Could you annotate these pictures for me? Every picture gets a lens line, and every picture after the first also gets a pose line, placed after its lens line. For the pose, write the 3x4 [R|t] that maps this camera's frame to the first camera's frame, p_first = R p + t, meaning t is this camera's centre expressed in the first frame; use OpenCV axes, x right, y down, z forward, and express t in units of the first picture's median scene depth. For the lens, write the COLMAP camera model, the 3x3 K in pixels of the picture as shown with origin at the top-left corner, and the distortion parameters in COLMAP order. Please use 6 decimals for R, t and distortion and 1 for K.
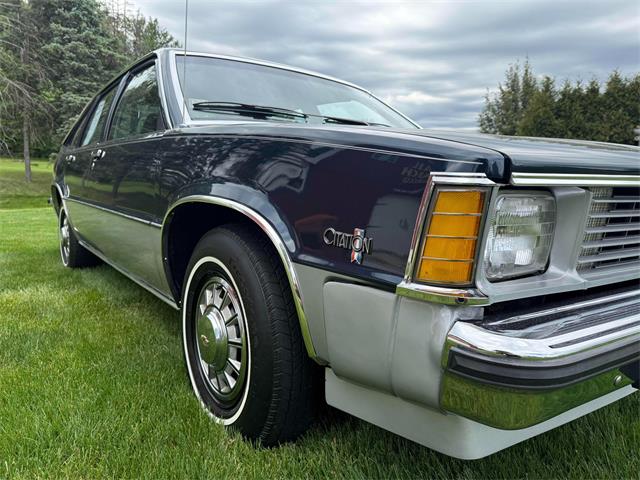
lens RADIAL K [[456.3, 0, 320.0], [0, 456.3, 240.0], [0, 0, 1]] dist [0.026441, -0.080260]
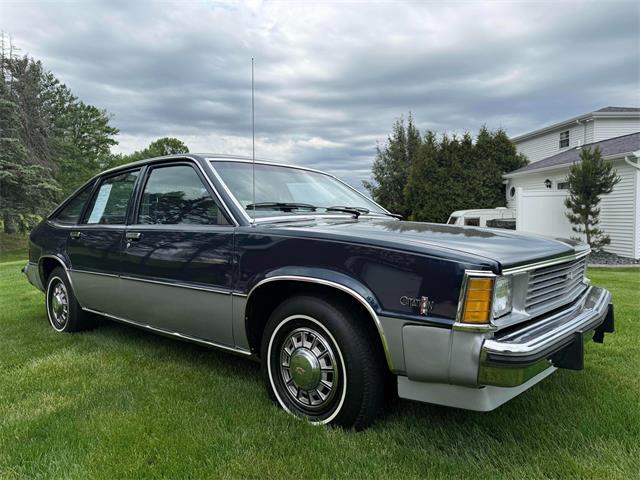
lens RADIAL K [[456.3, 0, 320.0], [0, 456.3, 240.0], [0, 0, 1]] dist [0.026441, -0.080260]
pose [[0.973986, -0.040227, 0.223008, -0.546329], [0.059125, 0.995142, -0.078720, -0.098441], [-0.218757, 0.089857, 0.971633, -0.575337]]
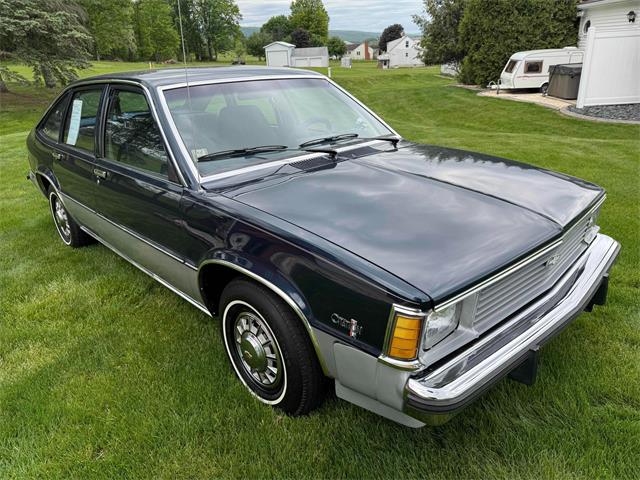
lens RADIAL K [[461.7, 0, 327.7], [0, 461.7, 241.0], [0, 0, 1]] dist [-0.003386, -0.046401]
pose [[0.989692, -0.105546, 0.096801, -0.107147], [0.076858, 0.961768, 0.262861, -0.556467], [-0.120844, -0.252712, 0.959965, -0.427413]]
